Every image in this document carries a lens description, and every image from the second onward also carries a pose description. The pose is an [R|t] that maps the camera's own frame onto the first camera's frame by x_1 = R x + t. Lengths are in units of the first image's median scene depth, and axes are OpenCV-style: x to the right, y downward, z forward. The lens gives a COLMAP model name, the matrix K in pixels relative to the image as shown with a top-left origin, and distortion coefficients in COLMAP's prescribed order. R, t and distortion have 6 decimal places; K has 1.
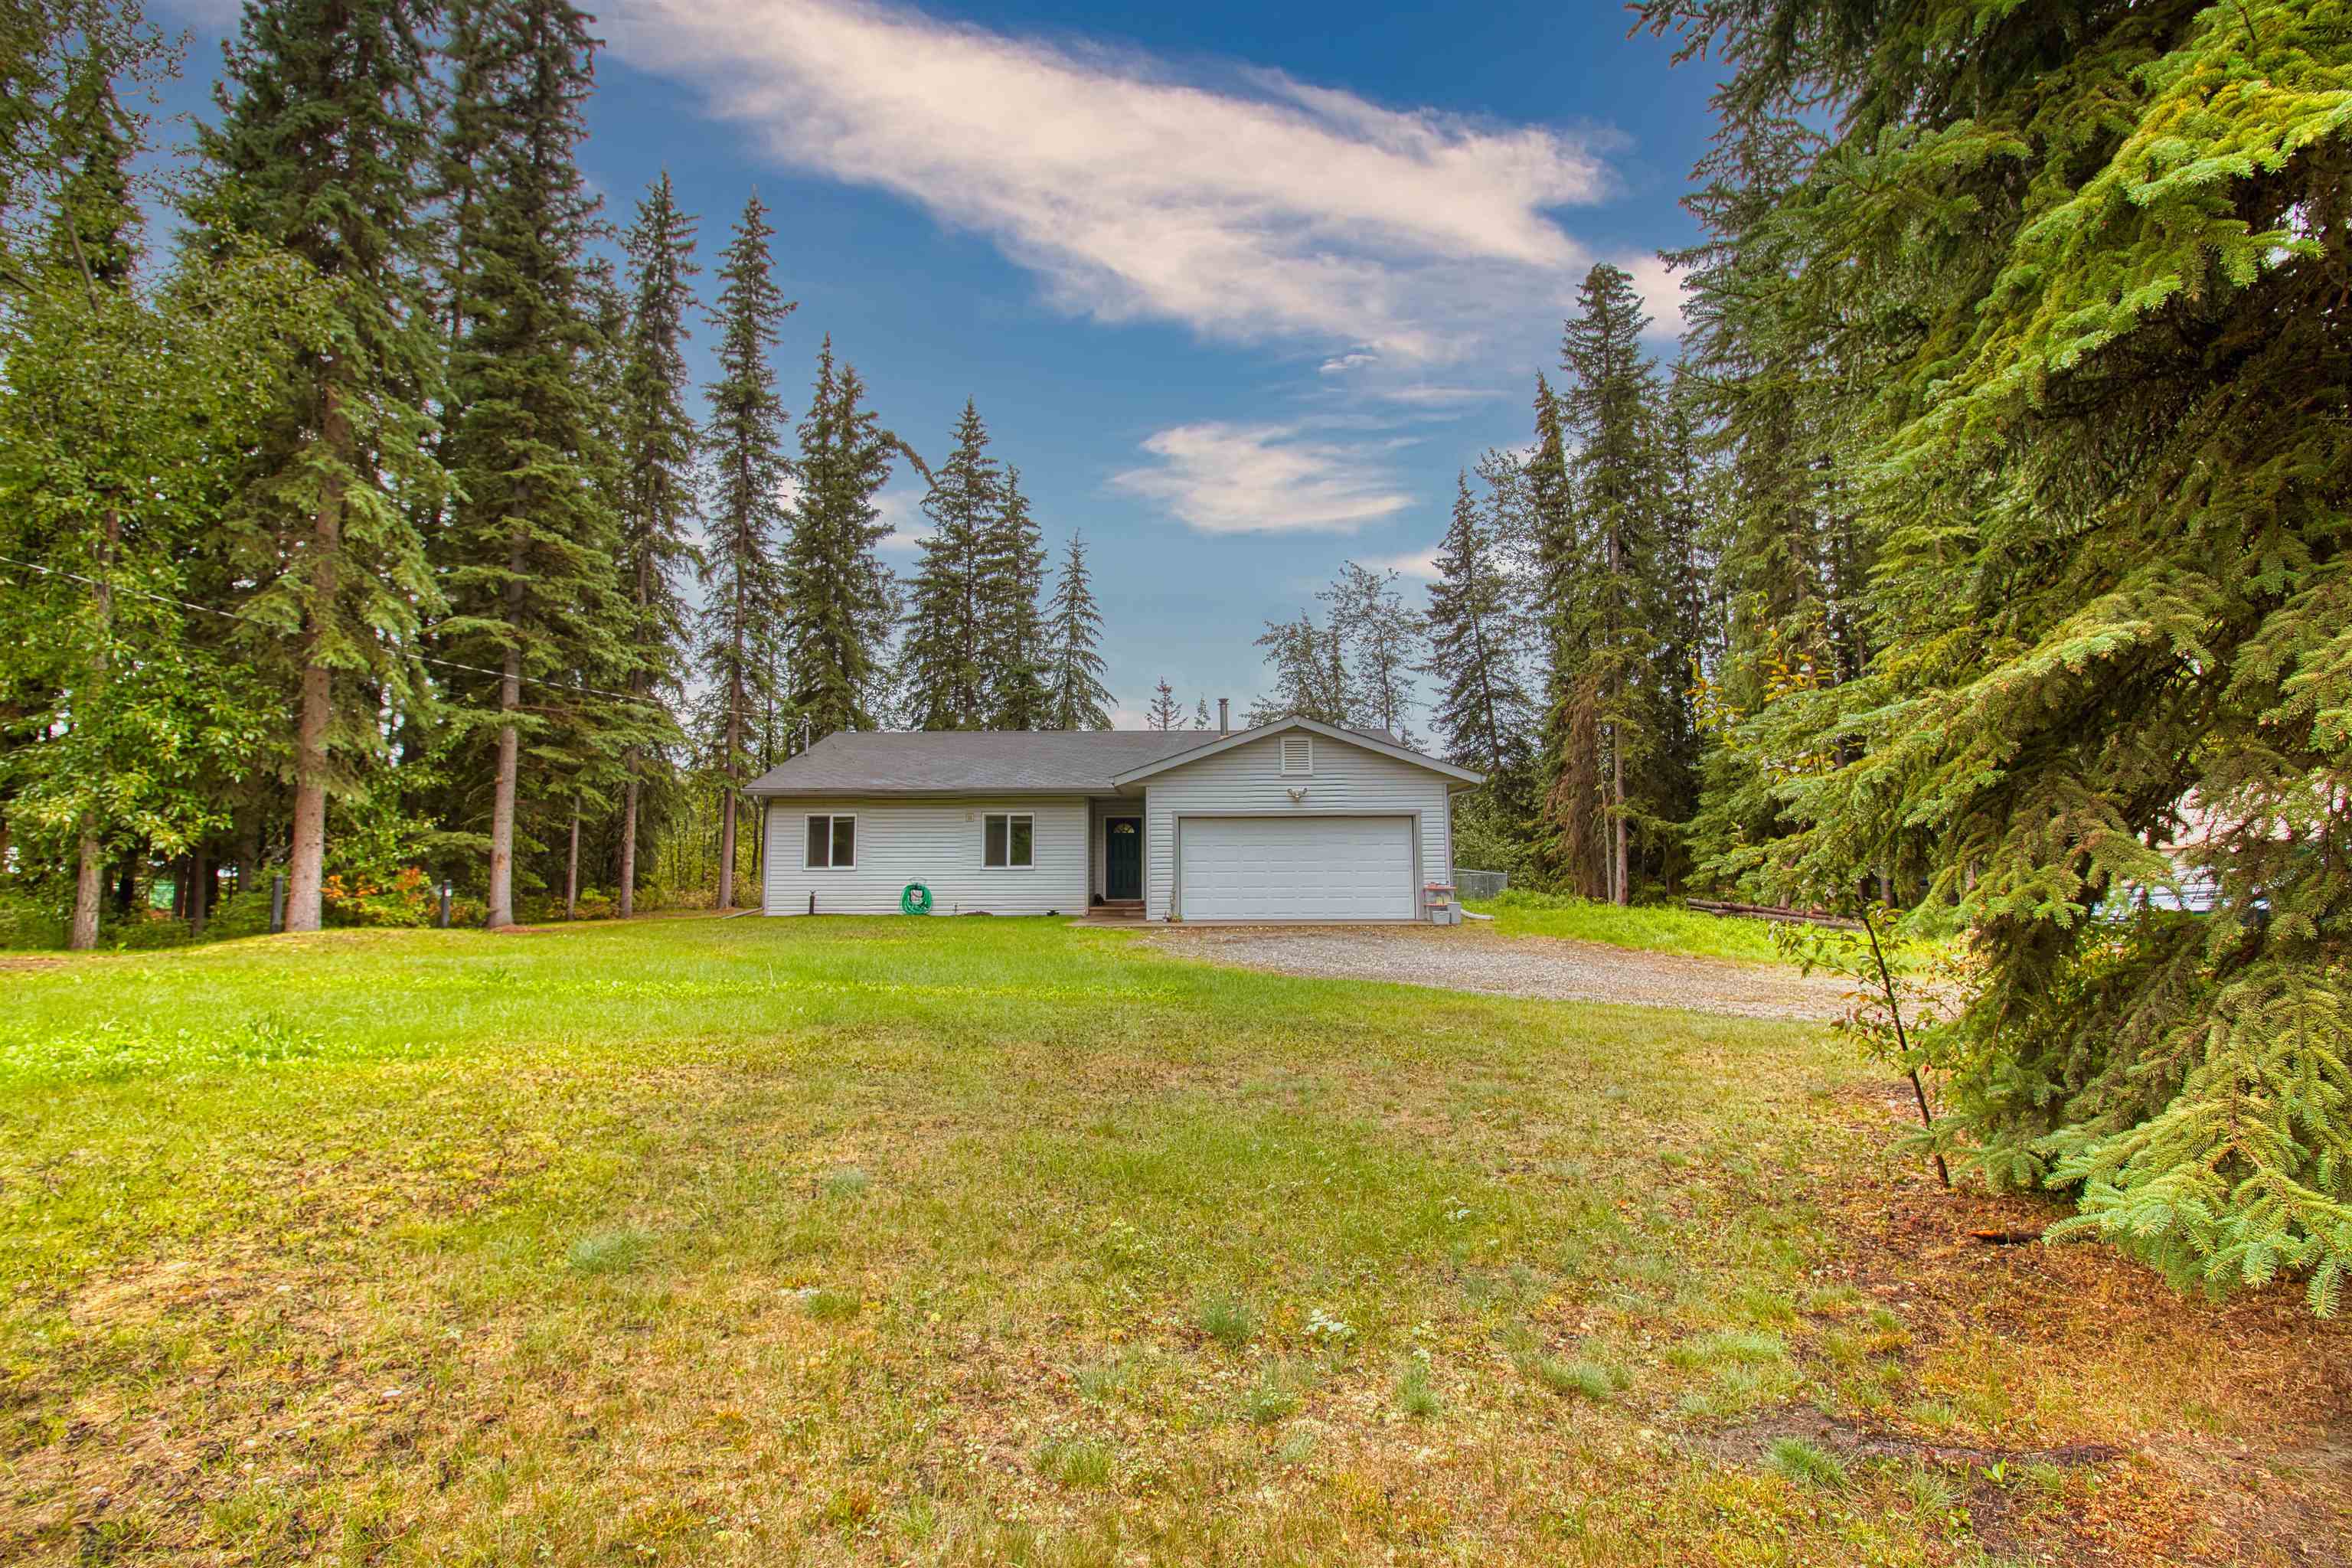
lens RADIAL K [[1075.5, 0, 1165.9], [0, 1075.5, 793.0], [0, 0, 1]] dist [-0.012273, -0.005946]
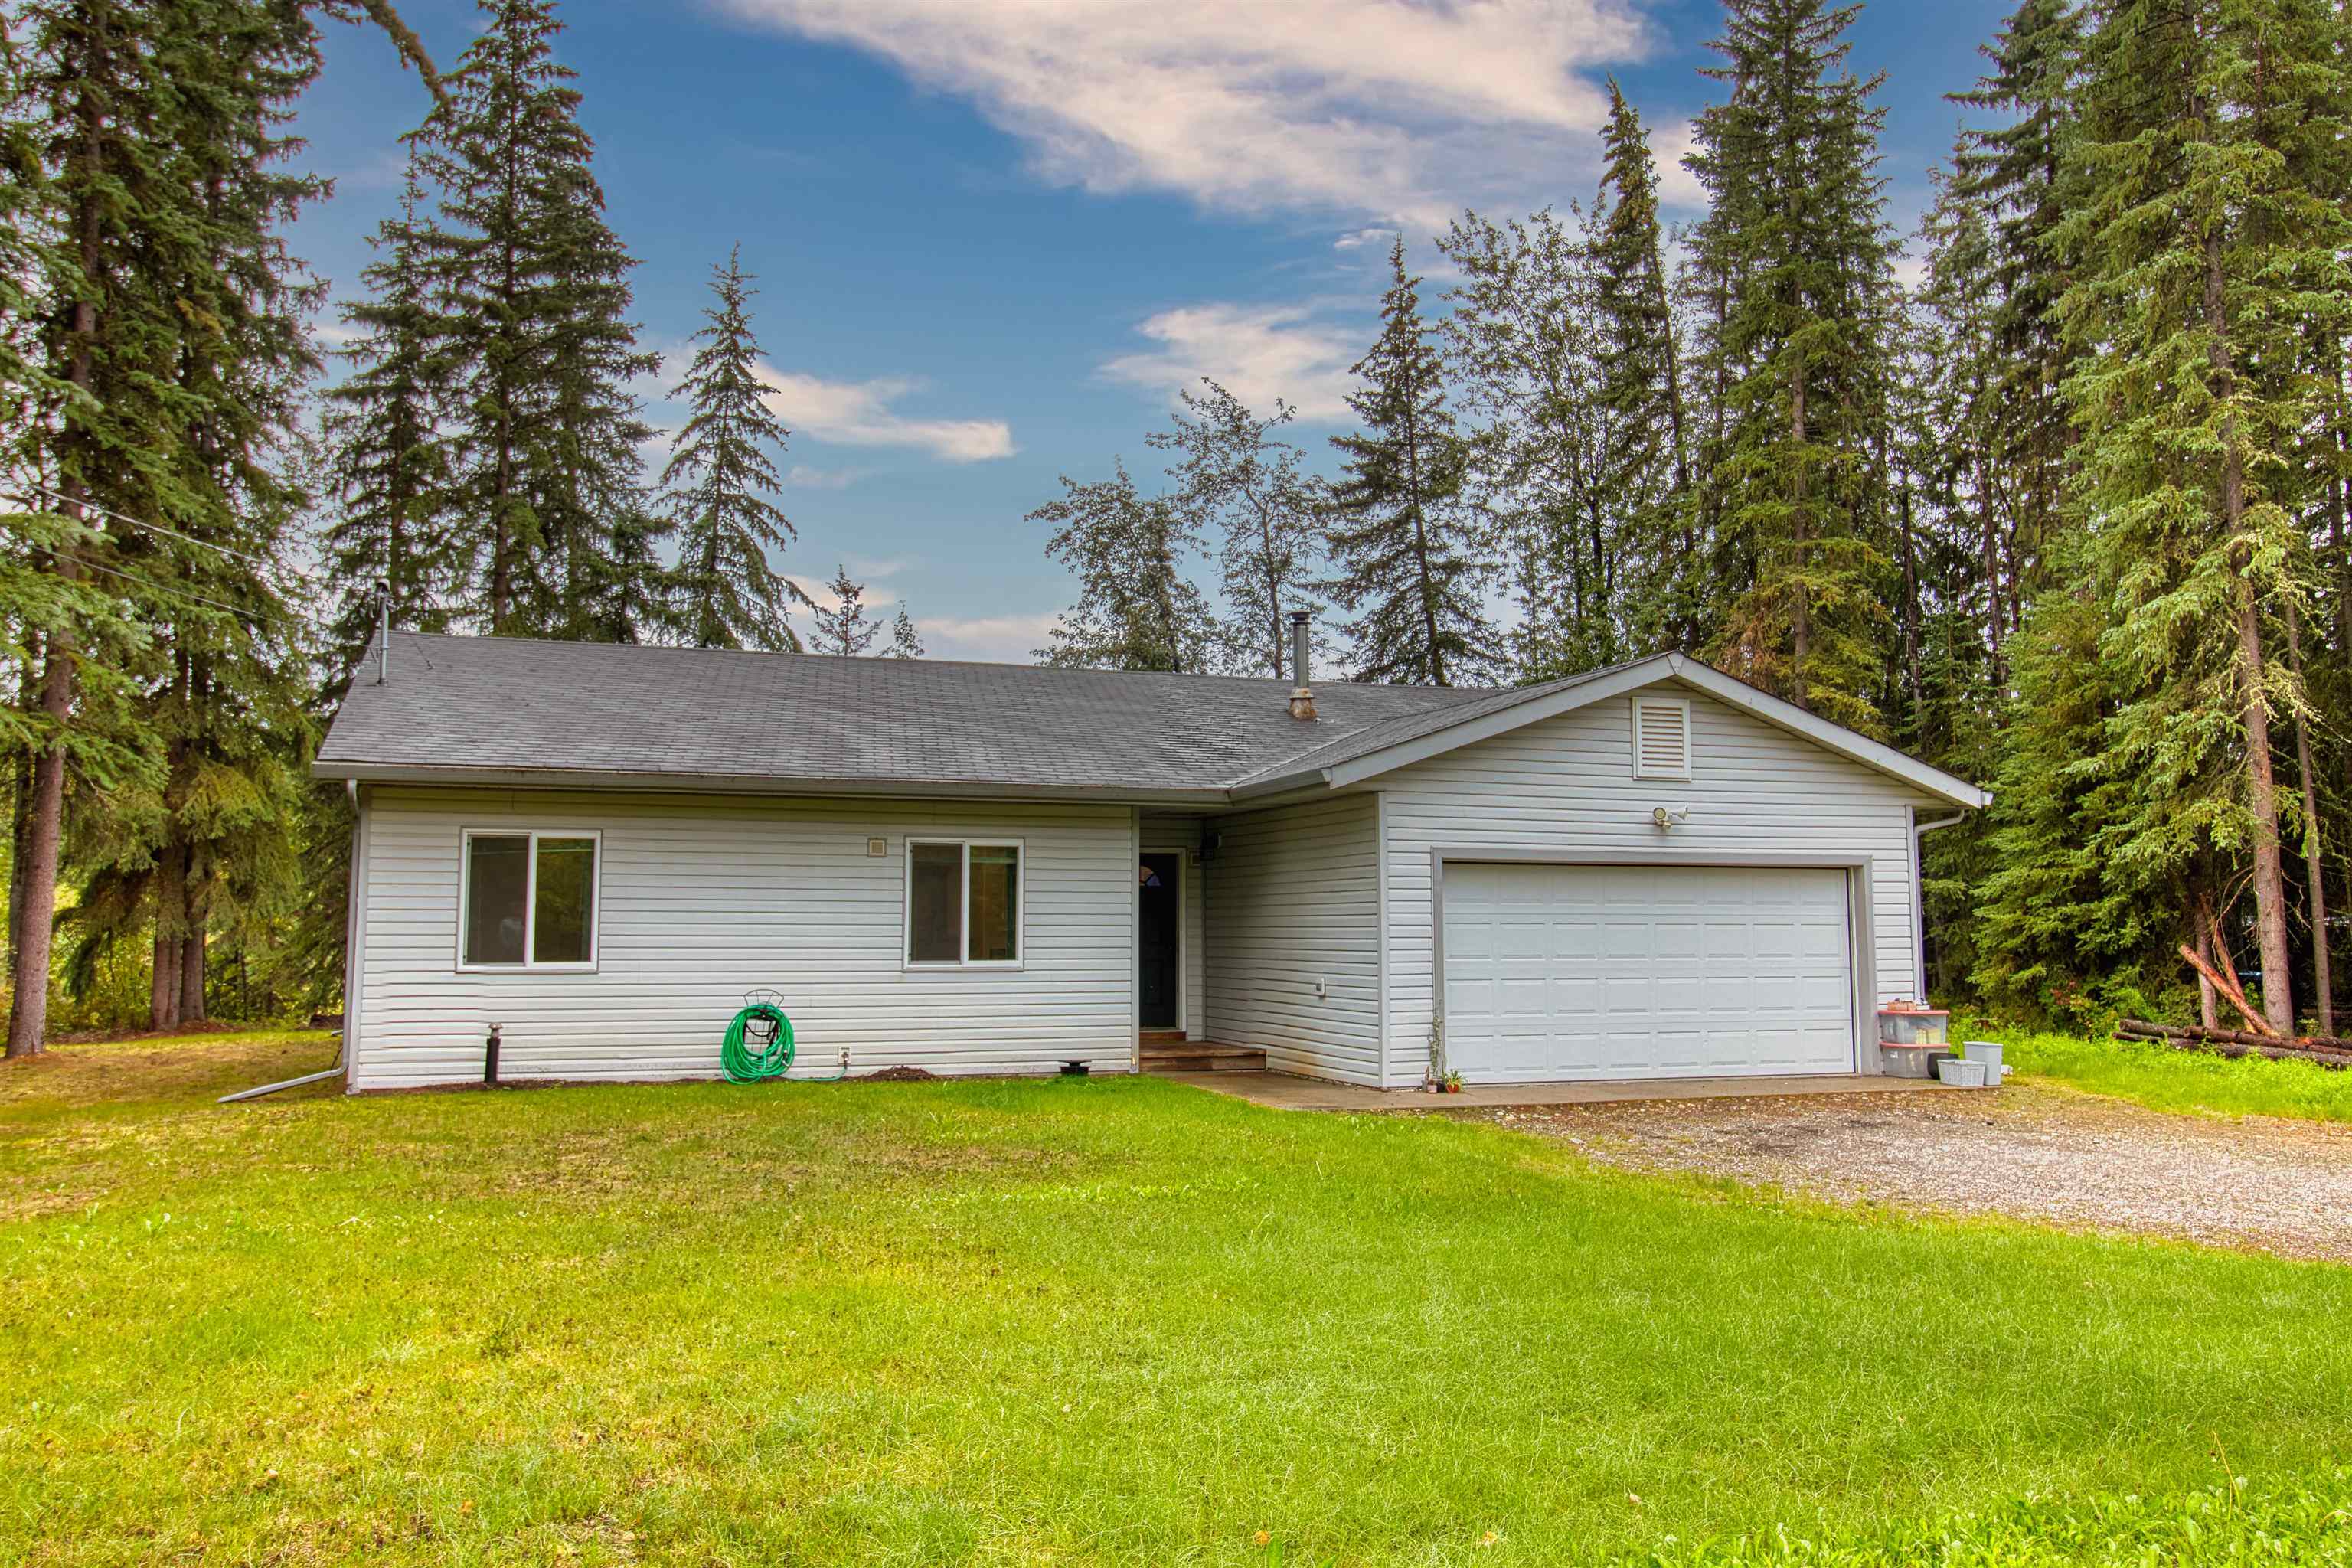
lens RADIAL K [[1842.7, 0, 1172.6], [0, 1842.7, 792.6], [0, 0, 1]] dist [-0.003541, 0.009366]
pose [[0.933343, 0.033095, 0.357457, -0.192564], [-0.031983, 0.999448, -0.009024, 0.002037], [-0.357558, -0.003010, 0.933886, 0.156365]]
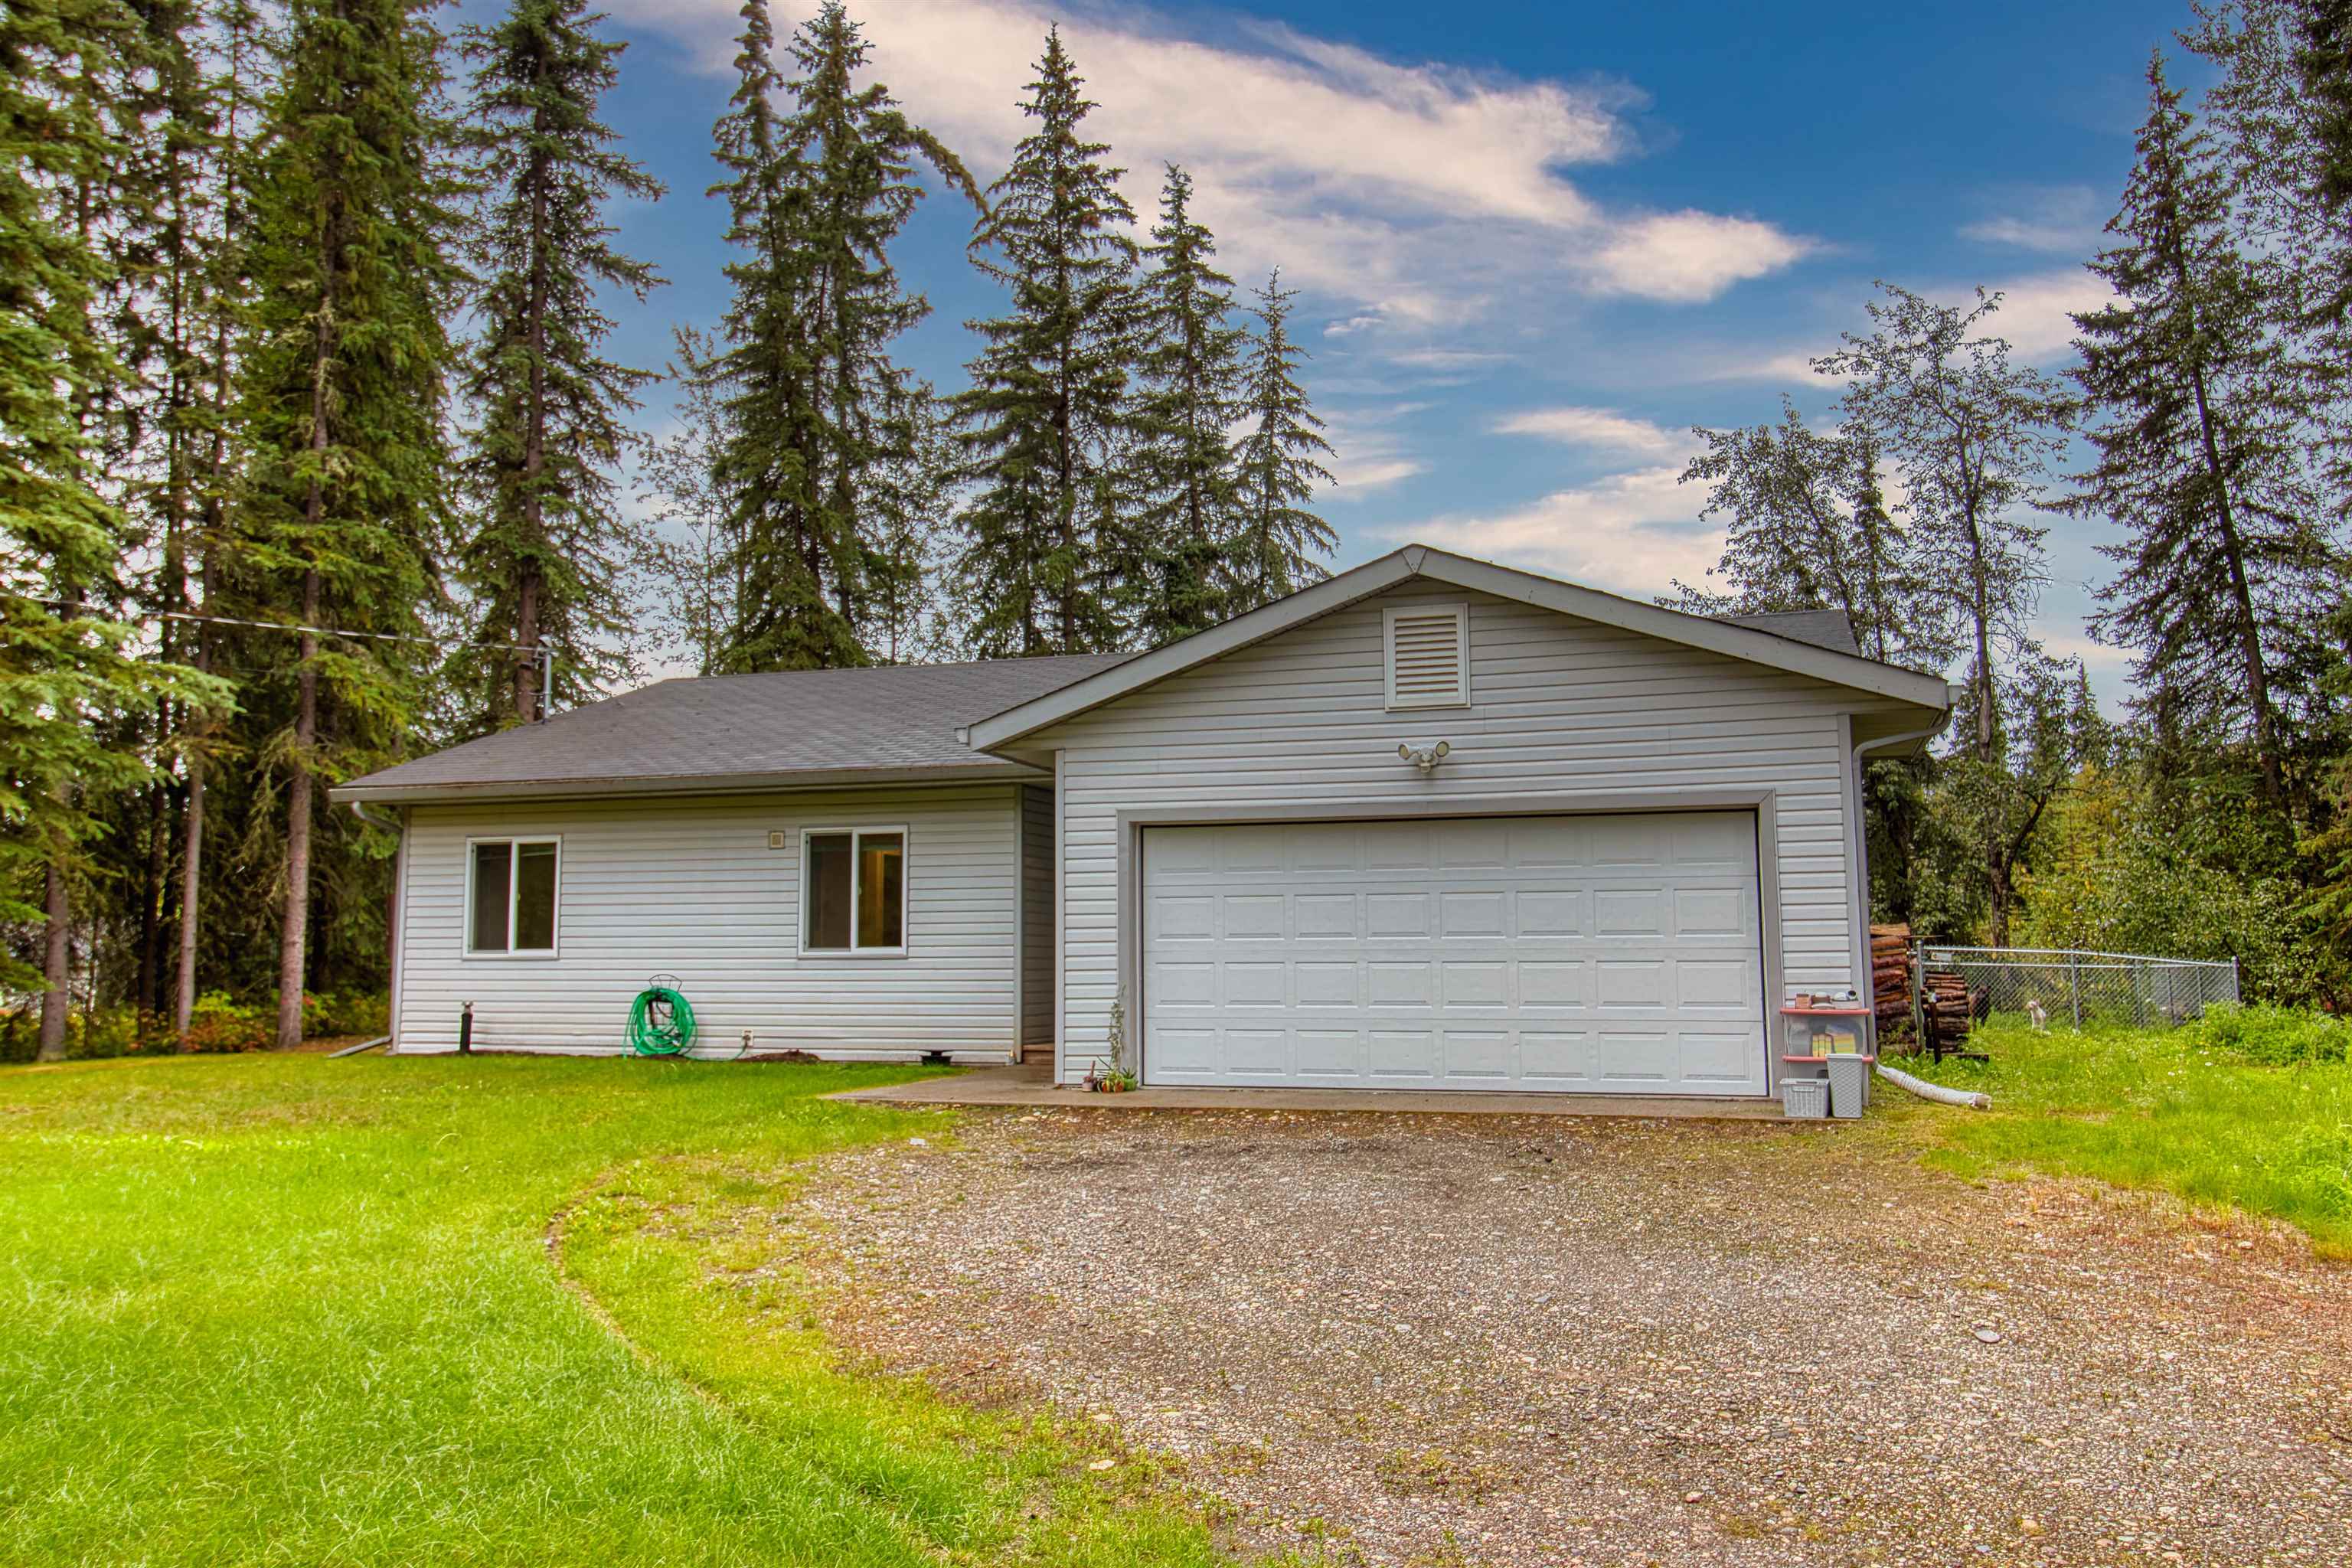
lens RADIAL K [[1842.7, 0, 1159.2], [0, 1842.7, 783.8], [0, 0, 1]] dist [-0.003541, 0.009366]
pose [[0.955031, -0.027763, -0.295204, 0.113170], [0.021714, 0.999482, -0.023750, 0.012028], [0.295711, 0.016272, 0.955139, 0.179775]]
